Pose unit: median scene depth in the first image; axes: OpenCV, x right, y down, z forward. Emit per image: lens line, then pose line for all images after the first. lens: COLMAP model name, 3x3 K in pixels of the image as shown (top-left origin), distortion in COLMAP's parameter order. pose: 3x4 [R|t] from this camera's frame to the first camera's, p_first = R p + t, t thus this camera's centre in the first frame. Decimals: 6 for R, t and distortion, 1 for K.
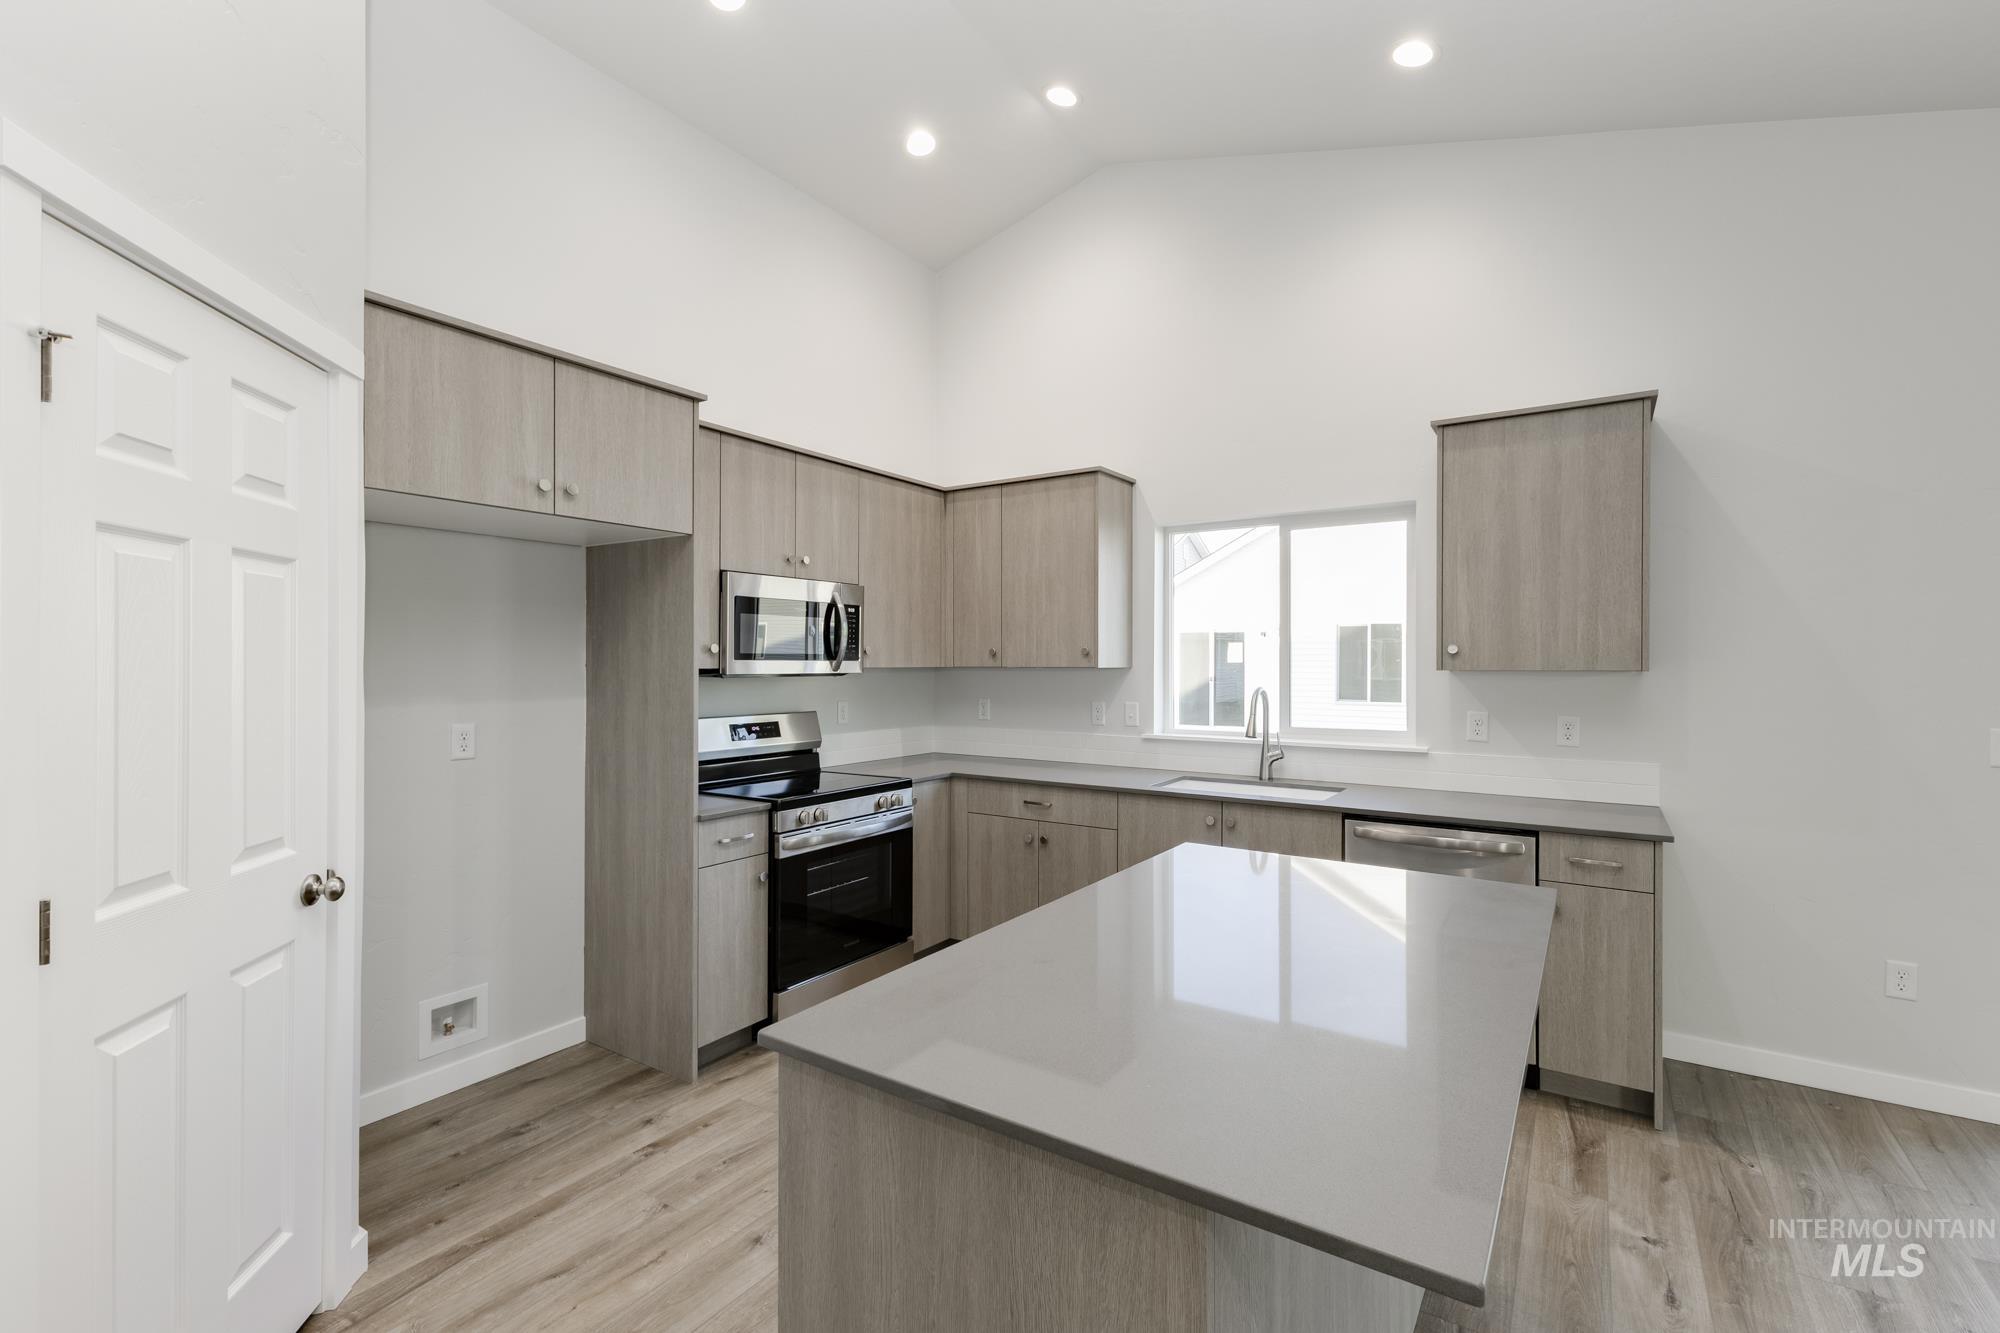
lens RADIAL K [[910.5, 0, 1000.6], [0, 910.5, 666.6], [0, 0, 1]] dist [0.017030, -0.004341]
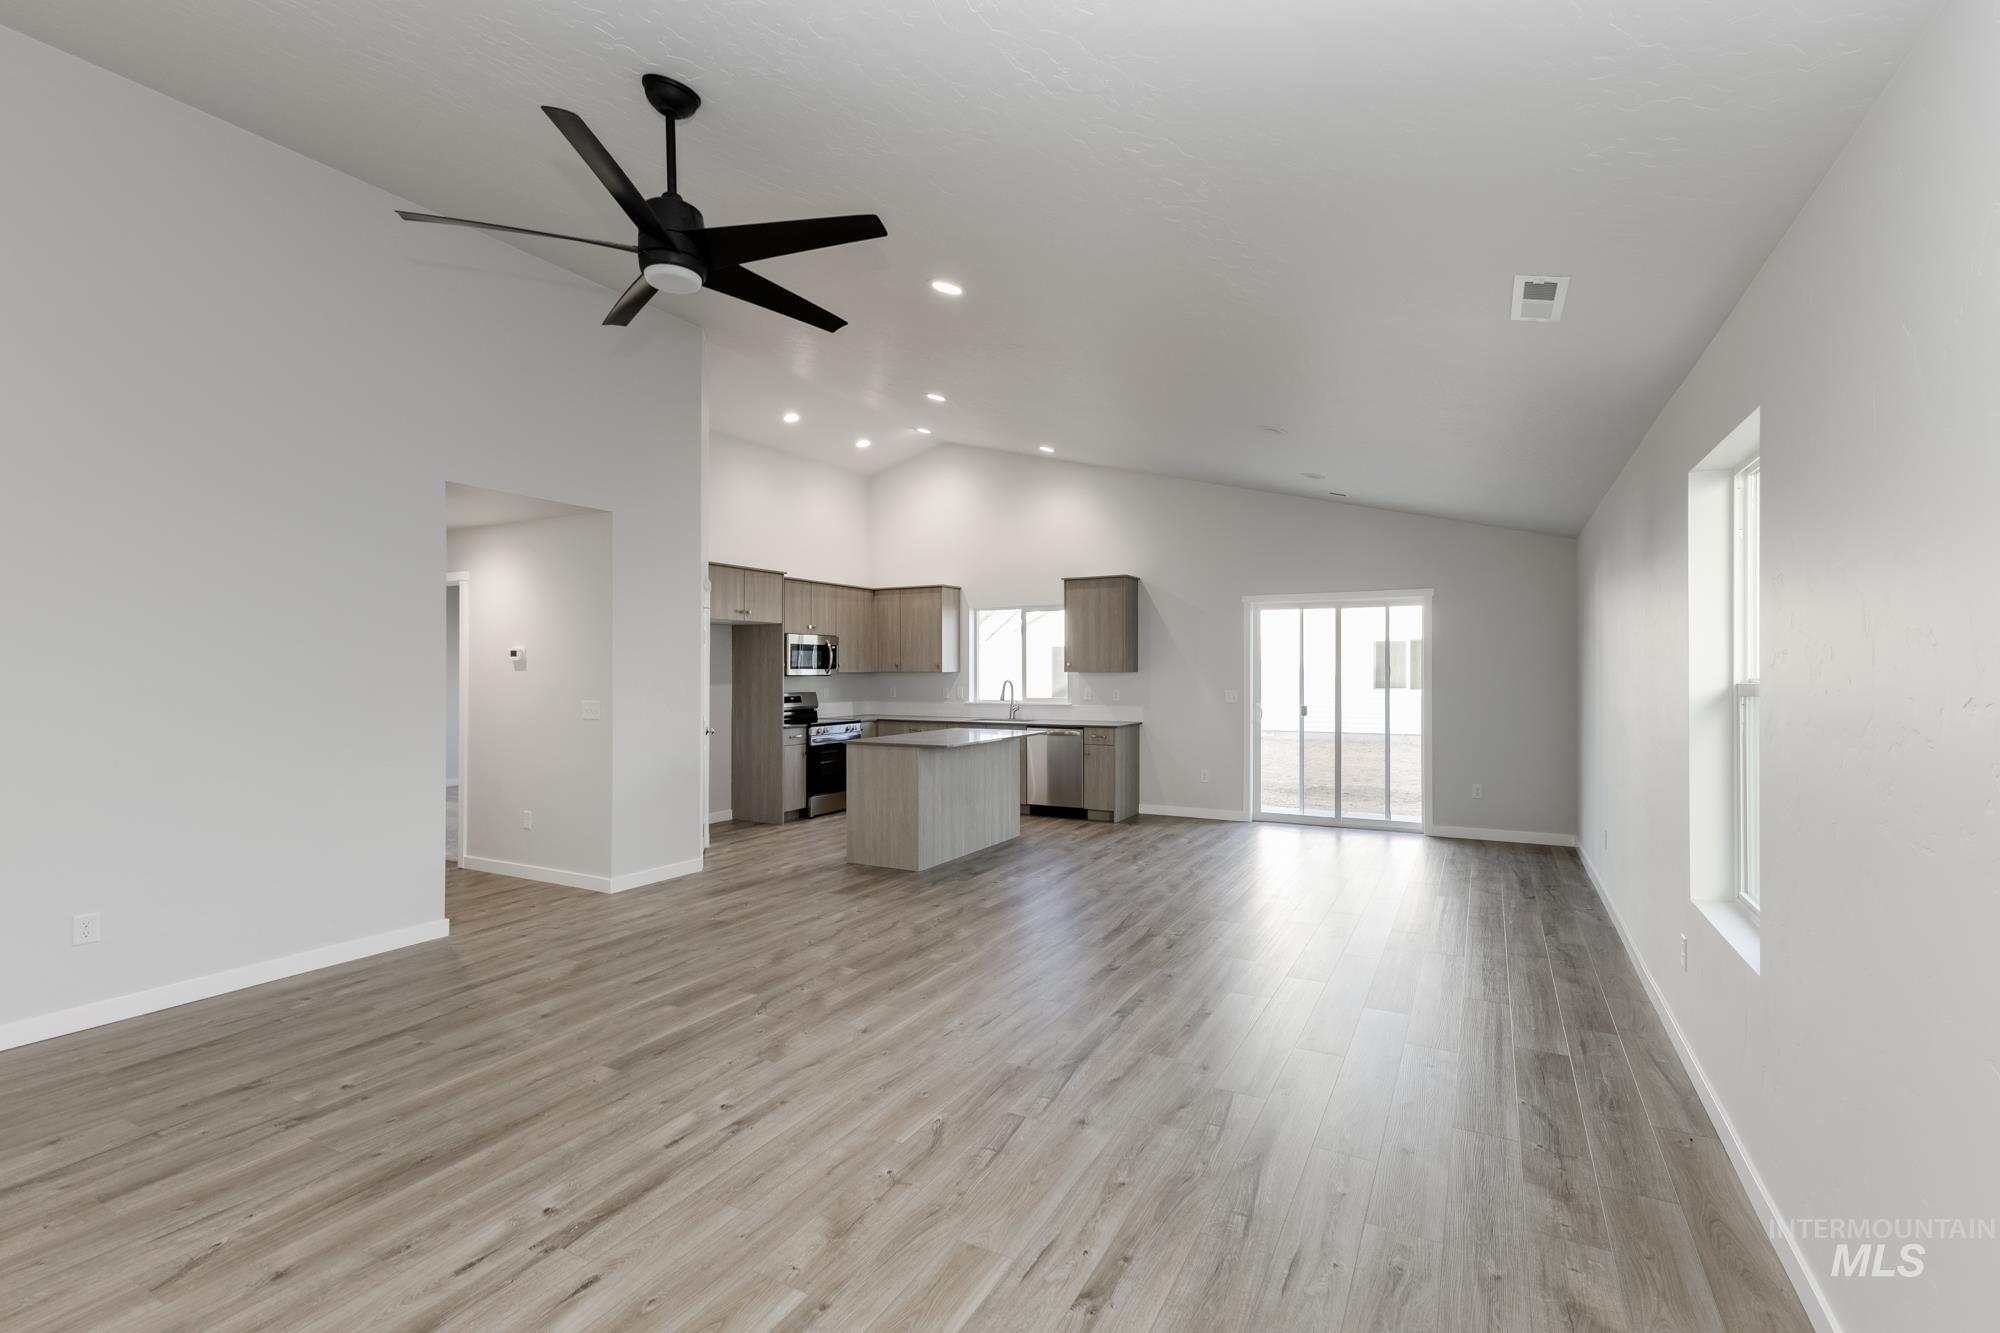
lens RADIAL K [[910.5, 0, 1008.8], [0, 910.5, 683.2], [0, 0, 1]] dist [0.017030, -0.004341]
pose [[0.995247, -0.003128, 0.097328, 0.064683], [0.002727, 0.999987, 0.004253, 0.025496], [-0.097340, -0.003967, 0.995243, -1.674879]]
